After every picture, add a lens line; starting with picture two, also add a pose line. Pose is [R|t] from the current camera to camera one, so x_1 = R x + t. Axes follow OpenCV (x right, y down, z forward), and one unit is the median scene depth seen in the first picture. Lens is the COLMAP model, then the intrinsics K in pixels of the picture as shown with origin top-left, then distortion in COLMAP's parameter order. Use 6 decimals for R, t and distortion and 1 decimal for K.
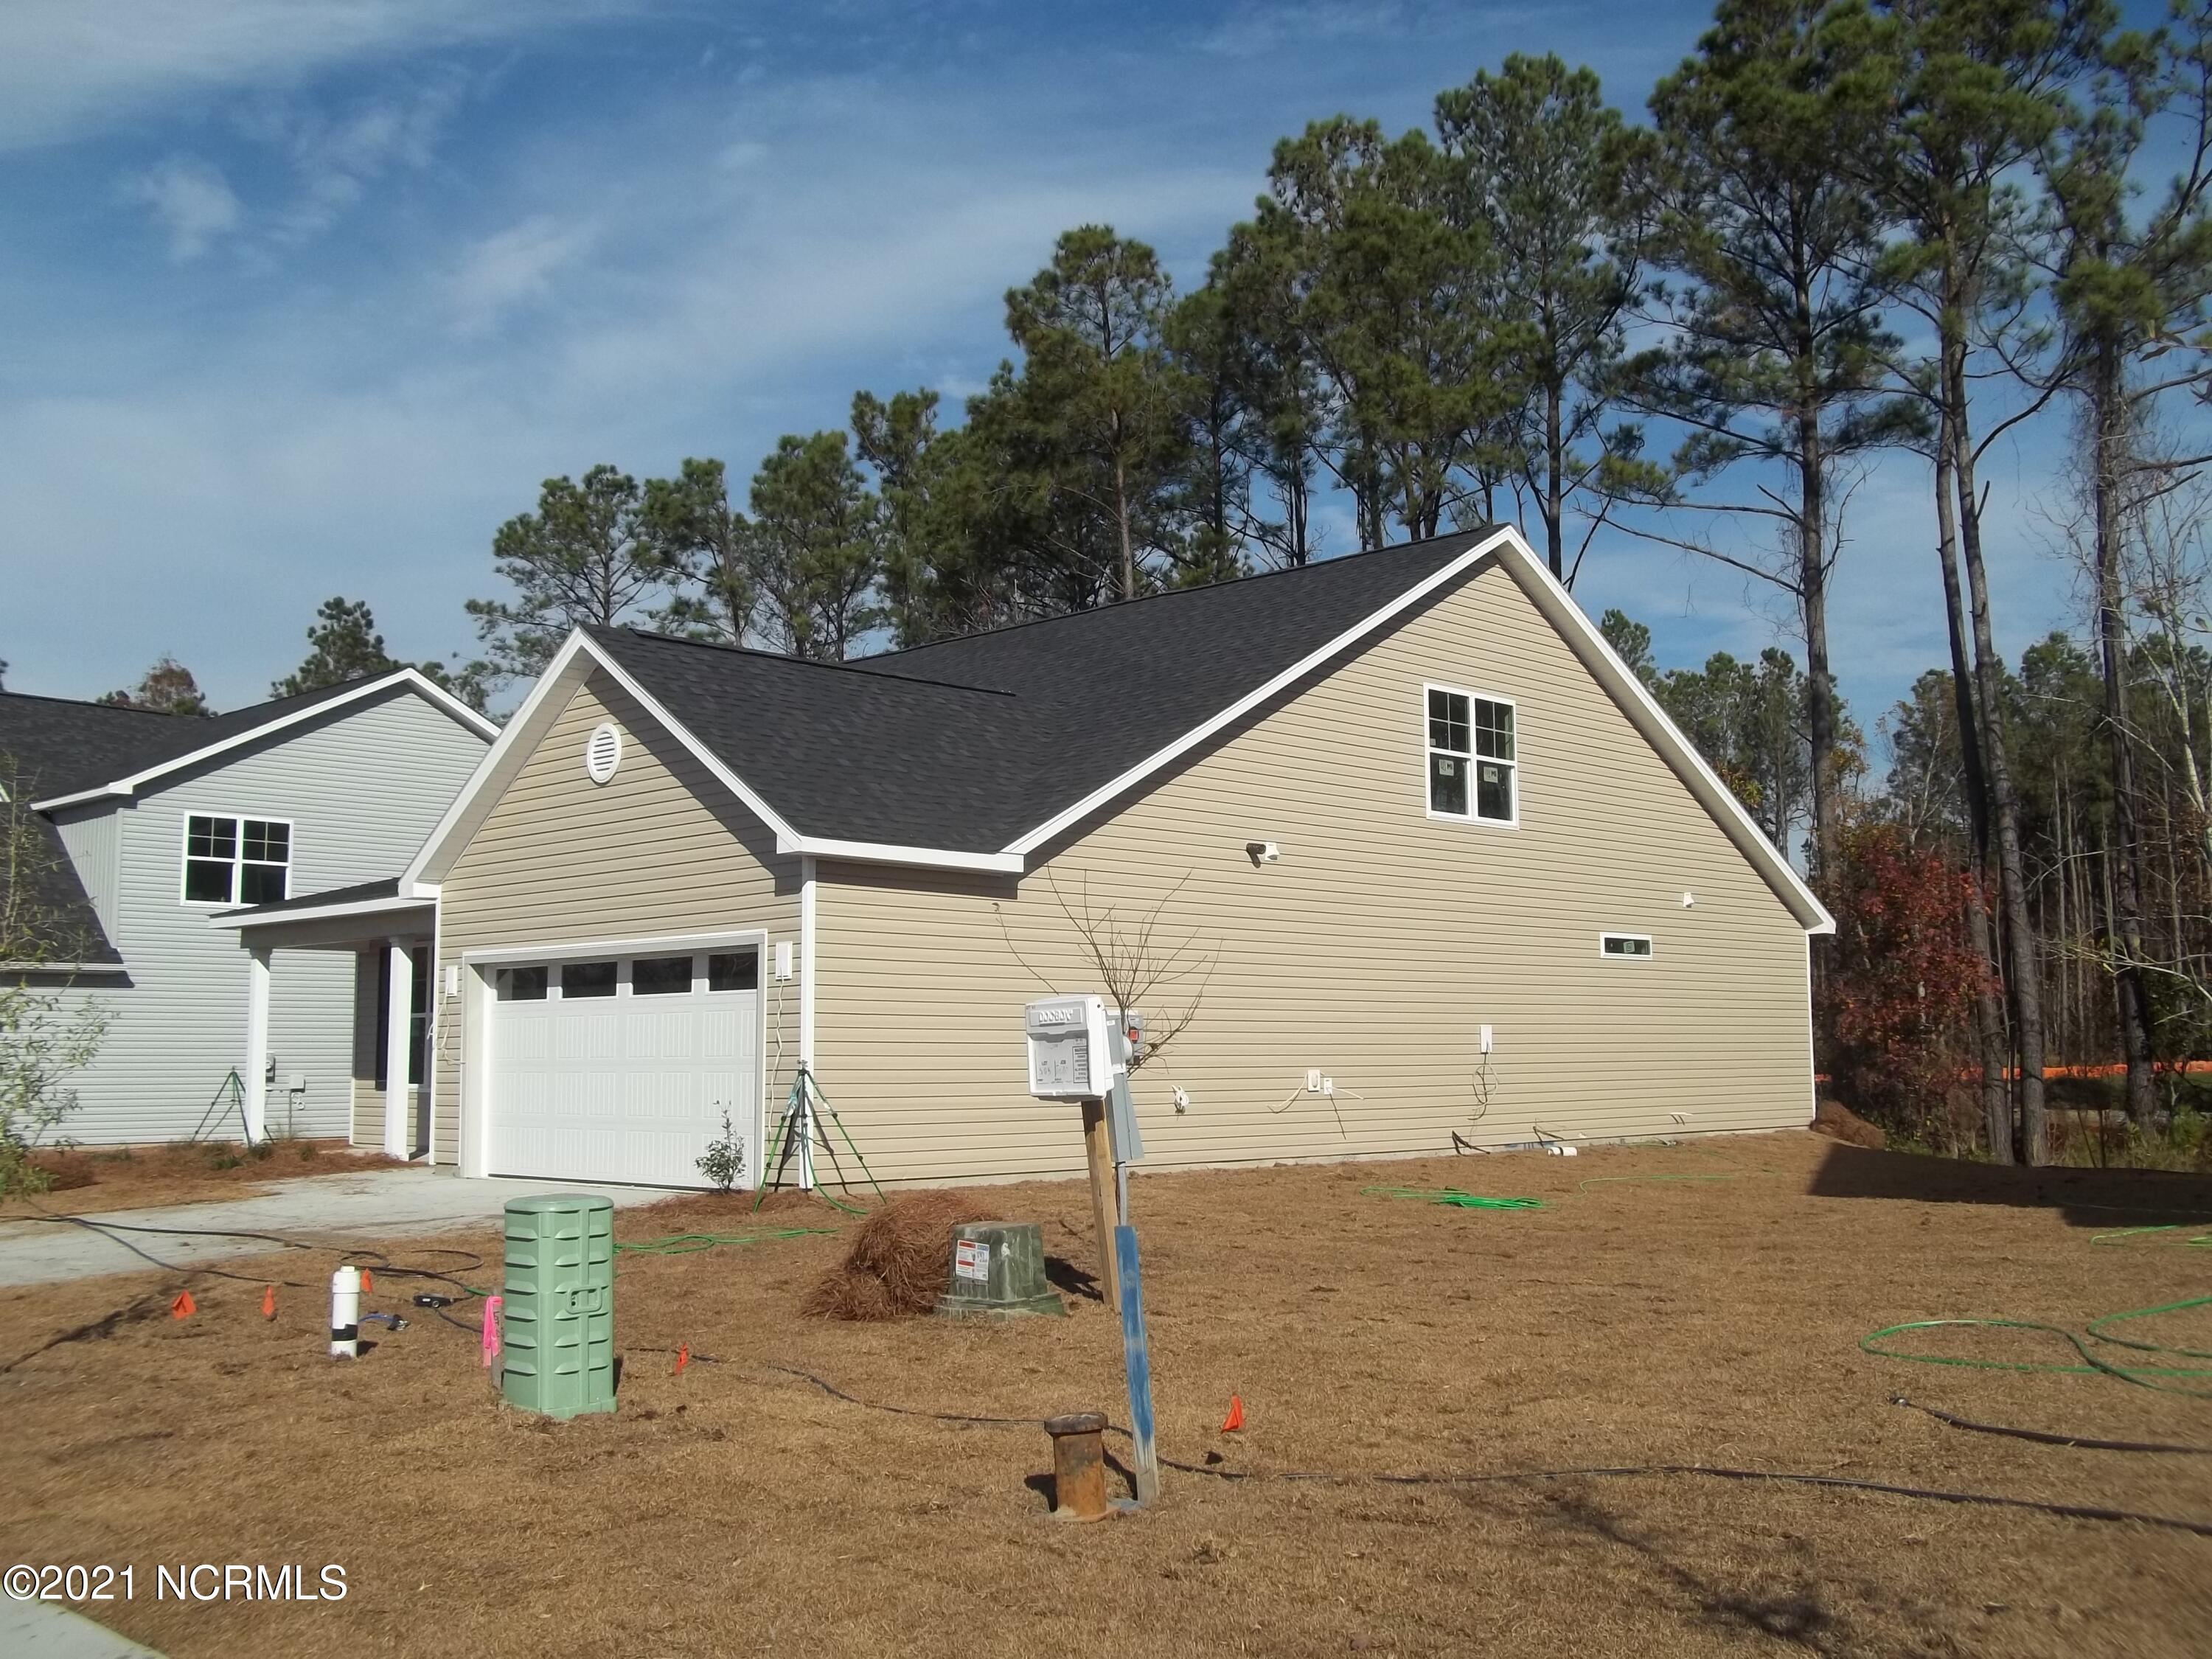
lens RADIAL K [[2063.3, 0, 1104.4], [0, 2063.3, 824.3], [0, 0, 1]] dist [-0.015298, 0.000000]
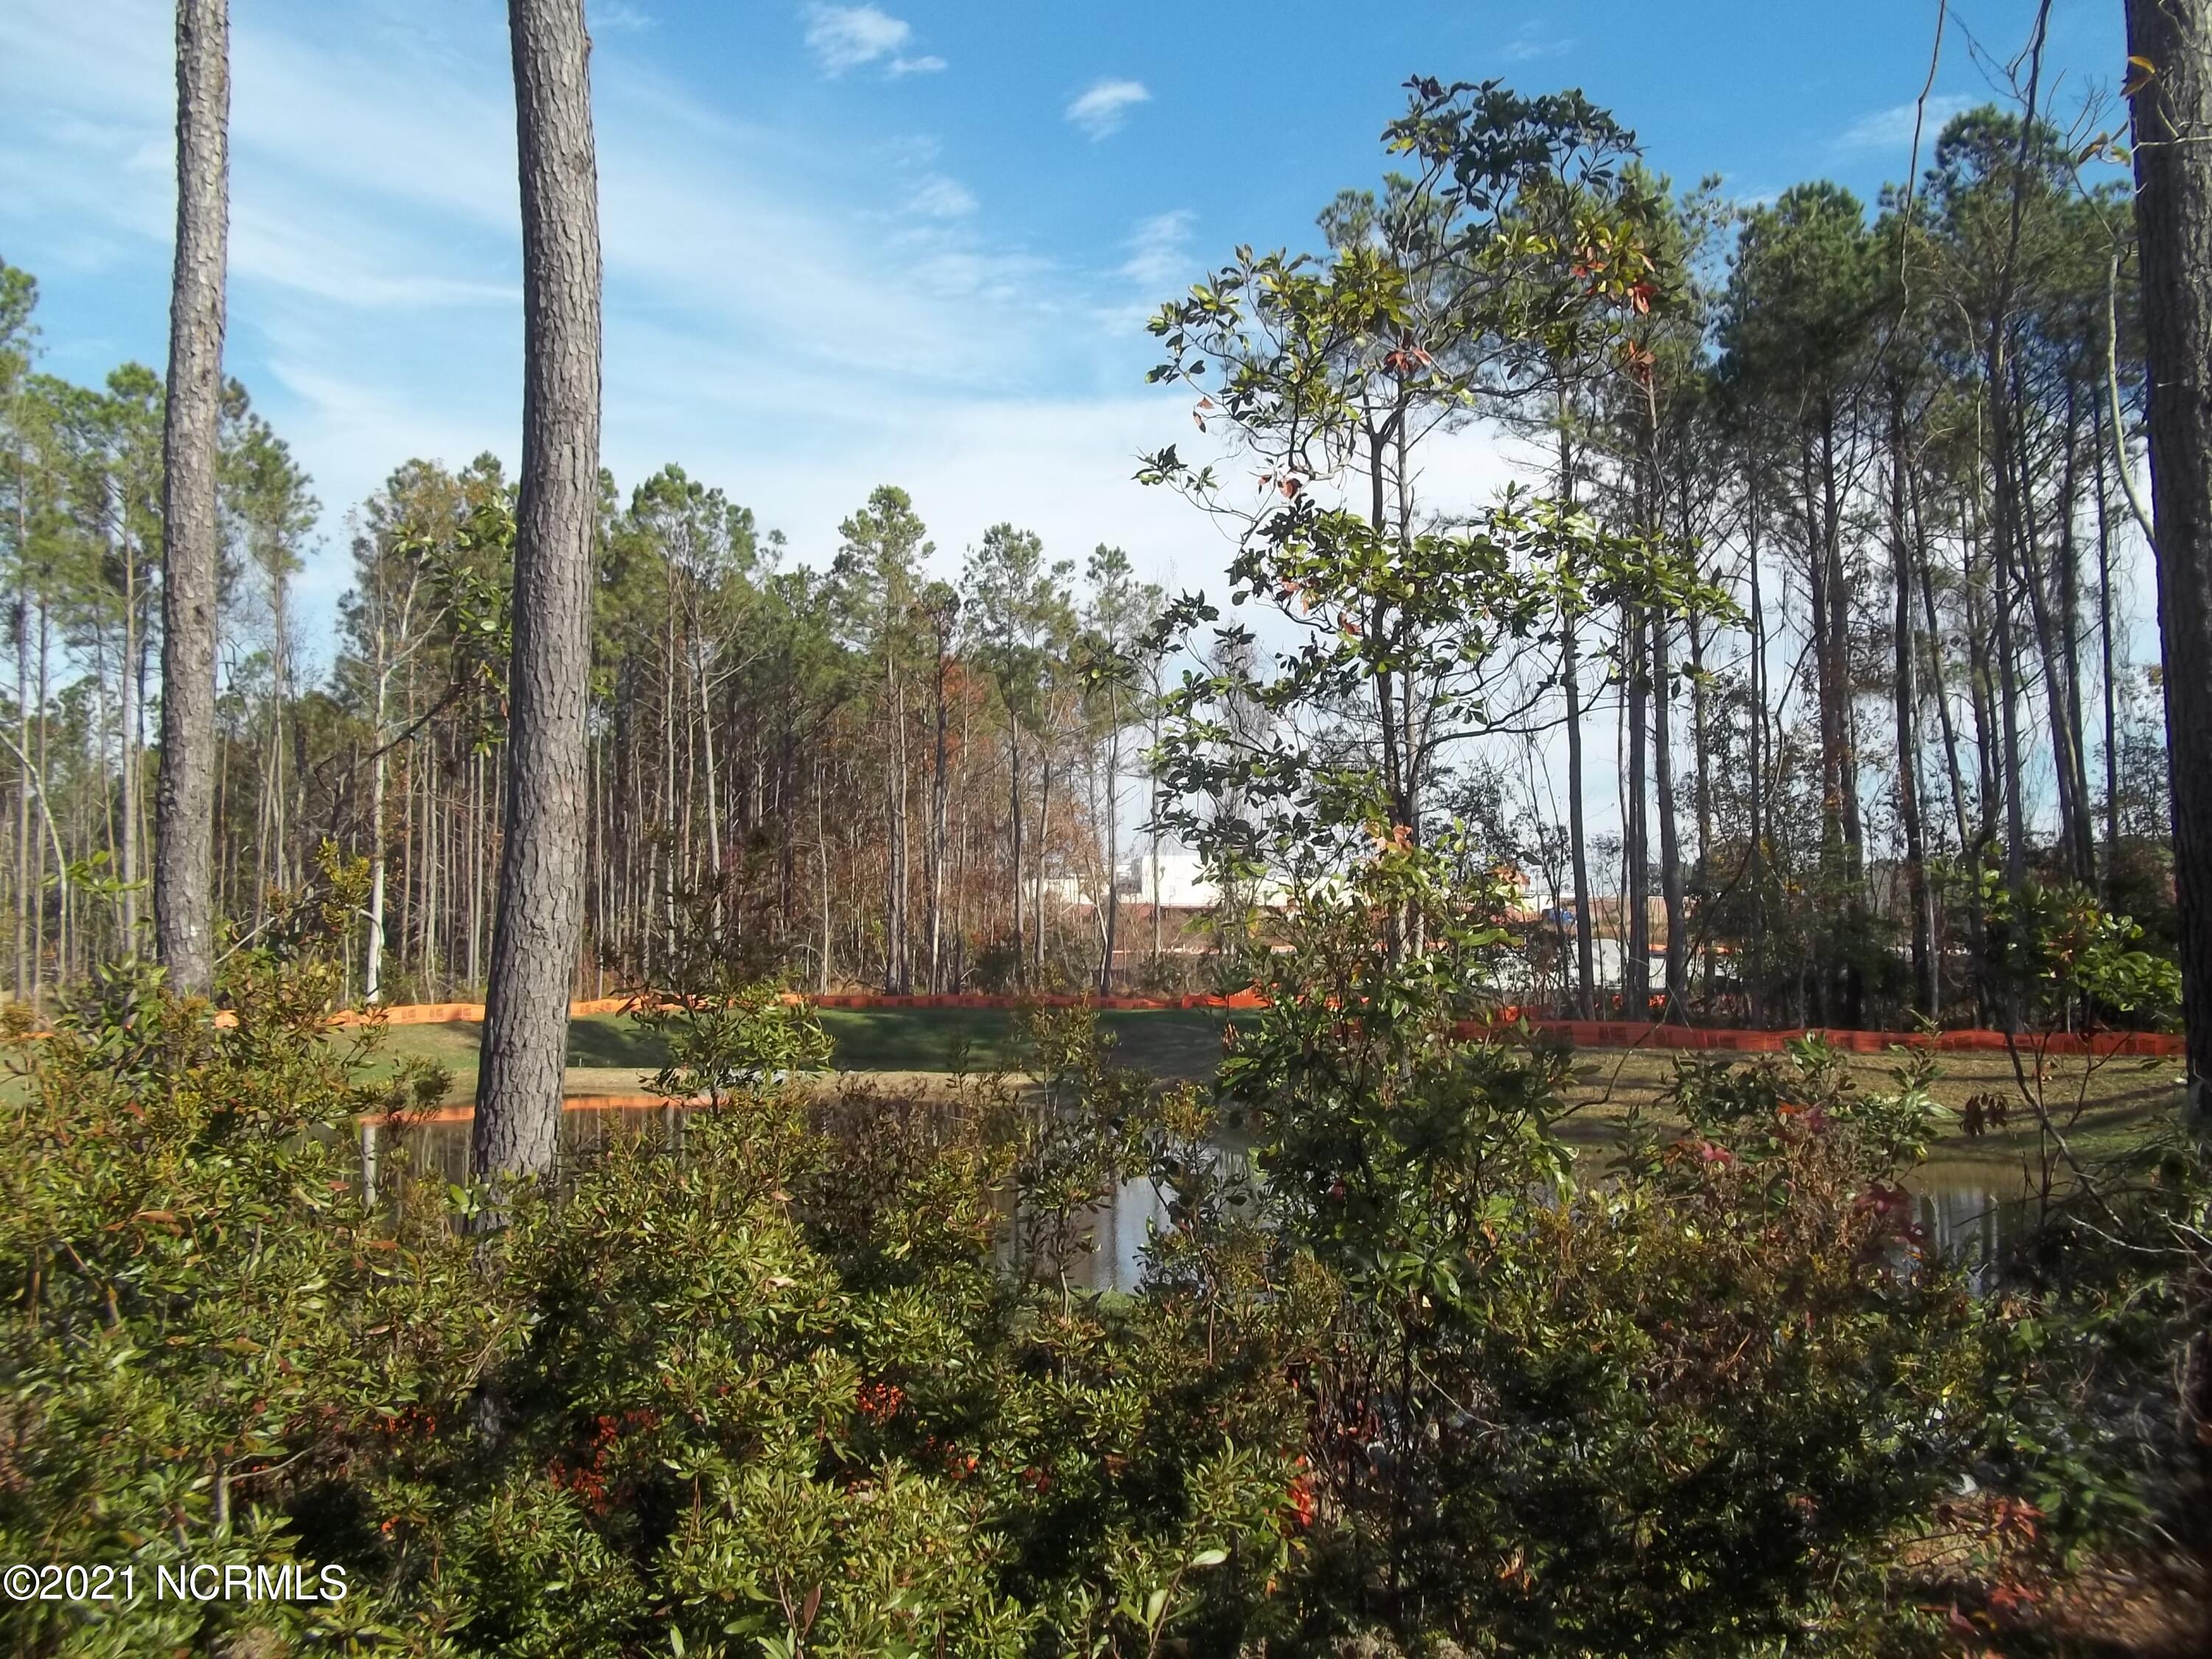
lens RADIAL K [[2063.3, 0, 1111.6], [0, 2063.3, 819.6], [0, 0, 1]] dist [-0.015298, 0.000000]
pose [[0.680873, 0.054818, 0.730347, 0.179057], [-0.078411, 0.996920, -0.001727, 0.144447], [-0.728192, -0.056092, 0.683074, 1.303635]]
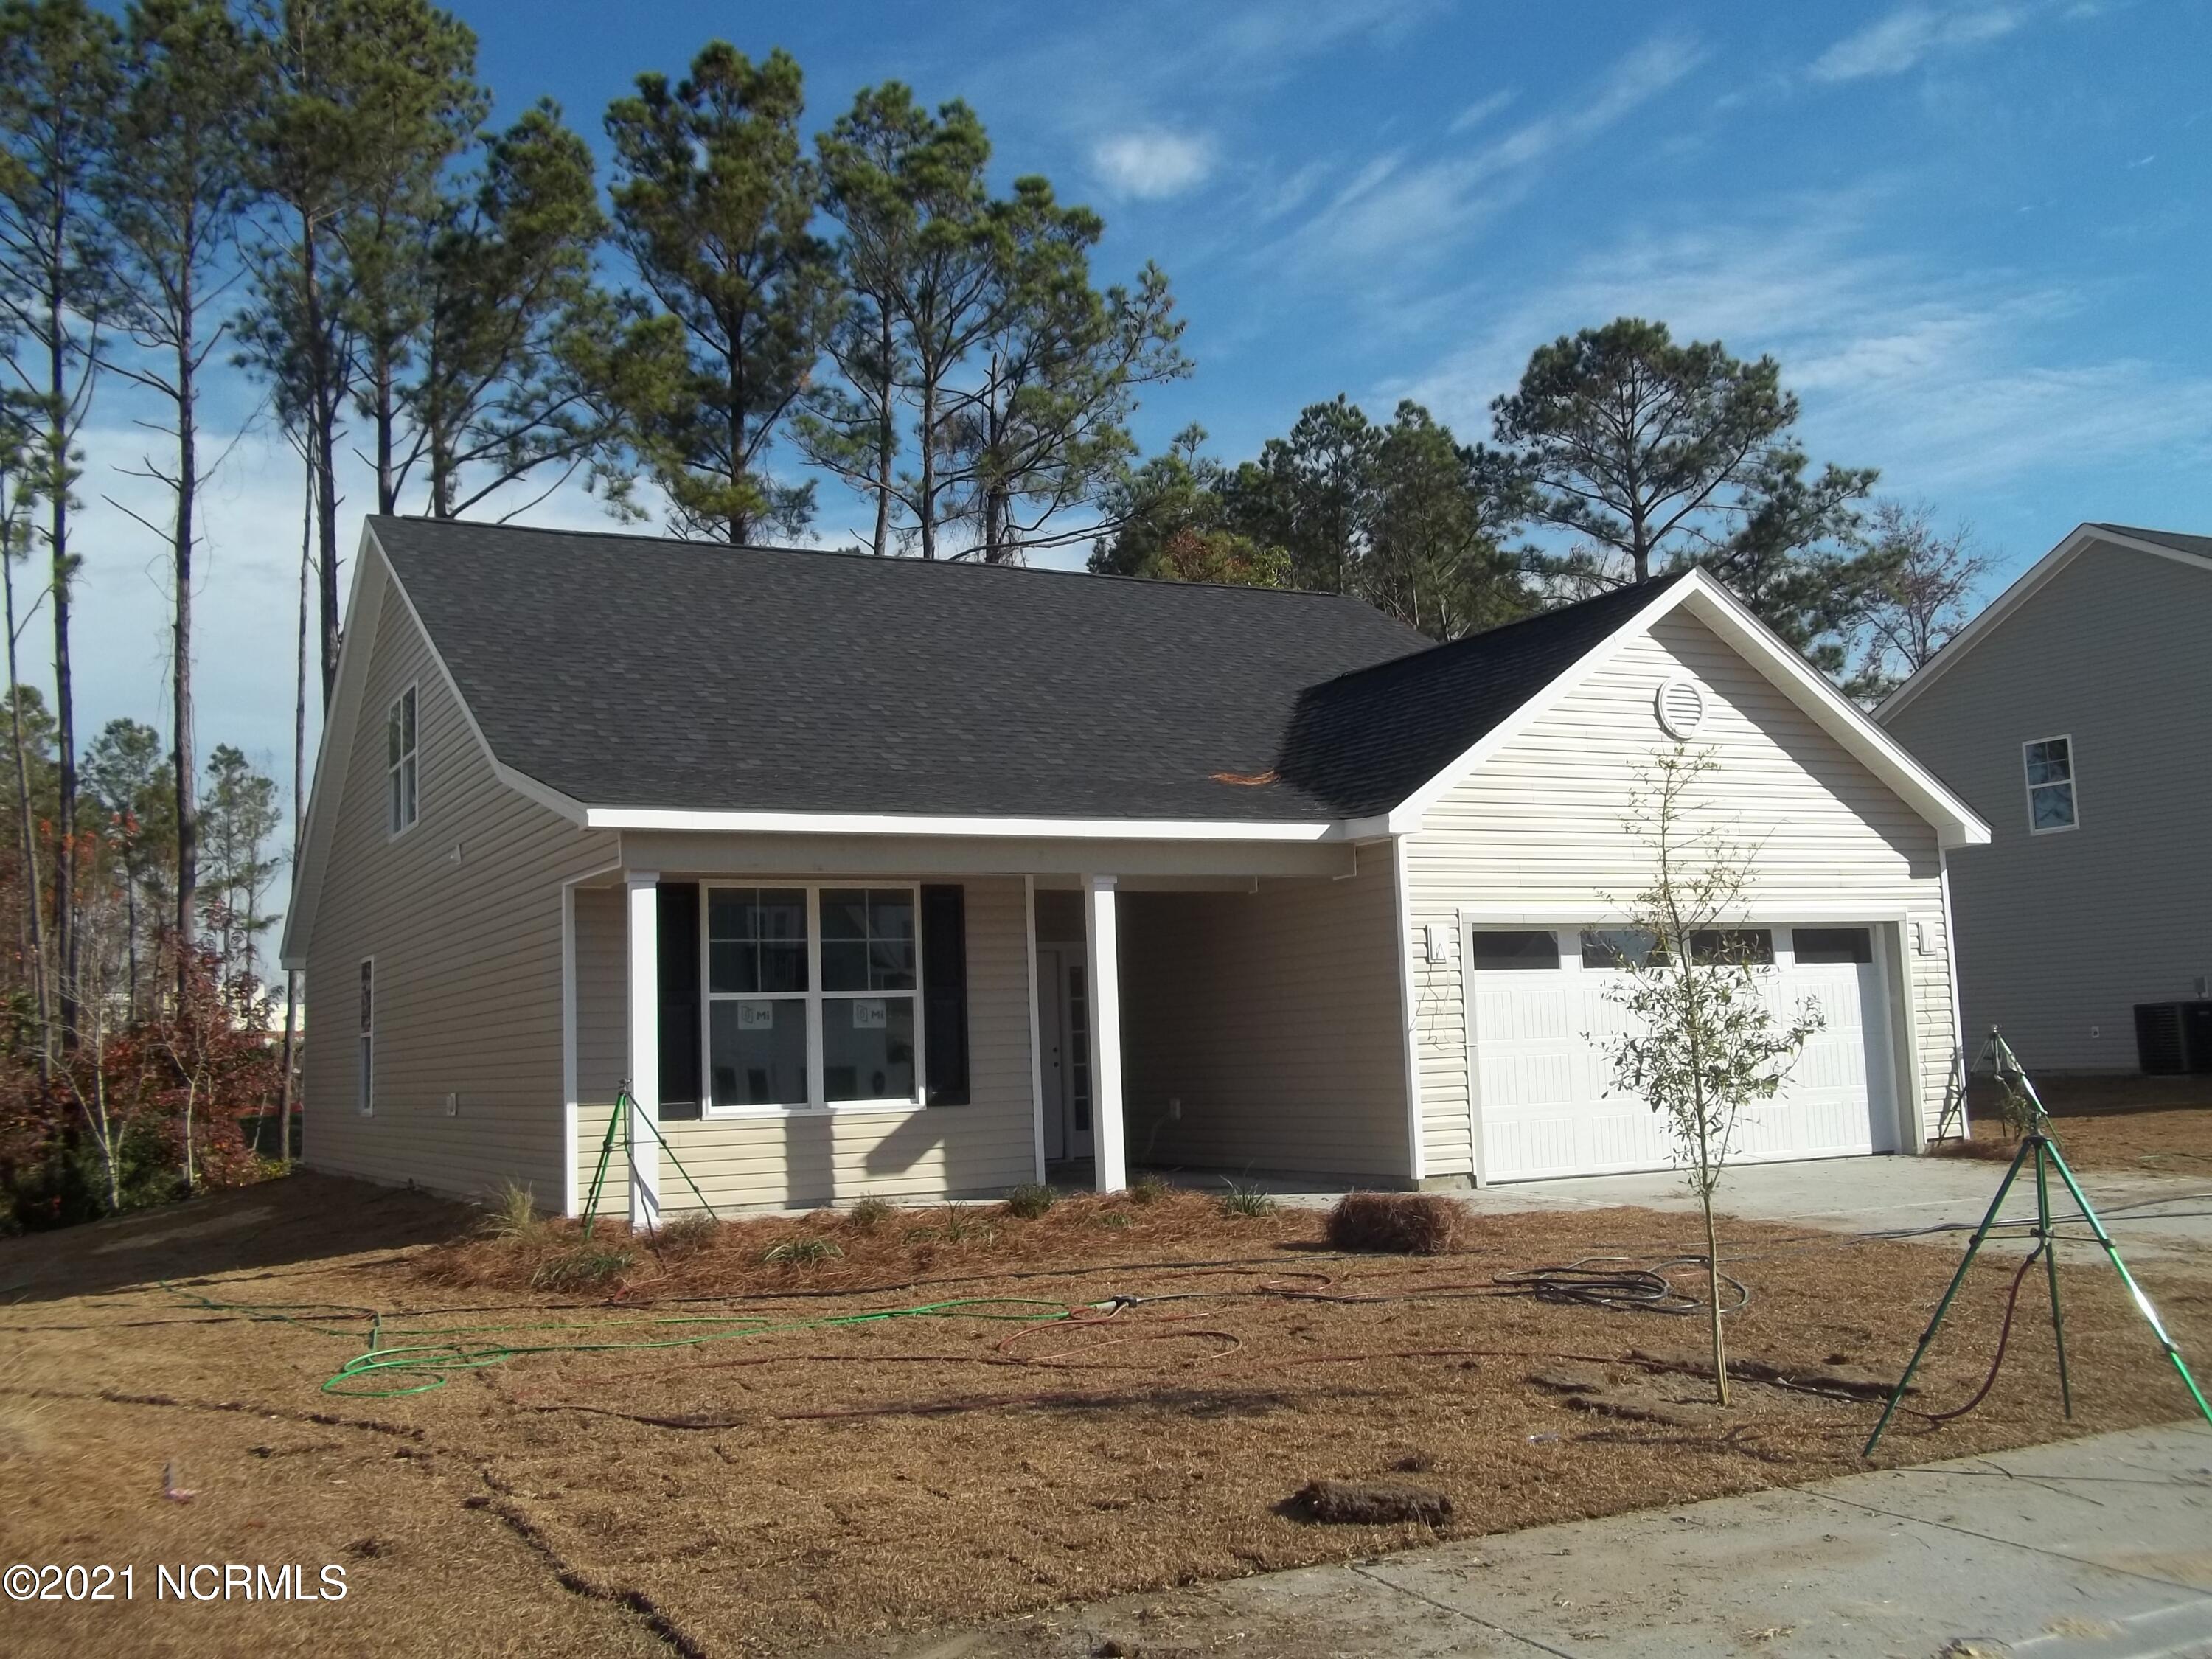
lens RADIAL K [[2063.3, 0, 1105.0], [0, 2063.3, 827.9], [0, 0, 1]] dist [-0.015298, 0.000000]
pose [[0.242852, 0.100783, 0.964814, -0.985163], [-0.069433, 0.993843, -0.086339, 0.098706], [-0.967575, -0.046023, 0.248355, 0.850367]]
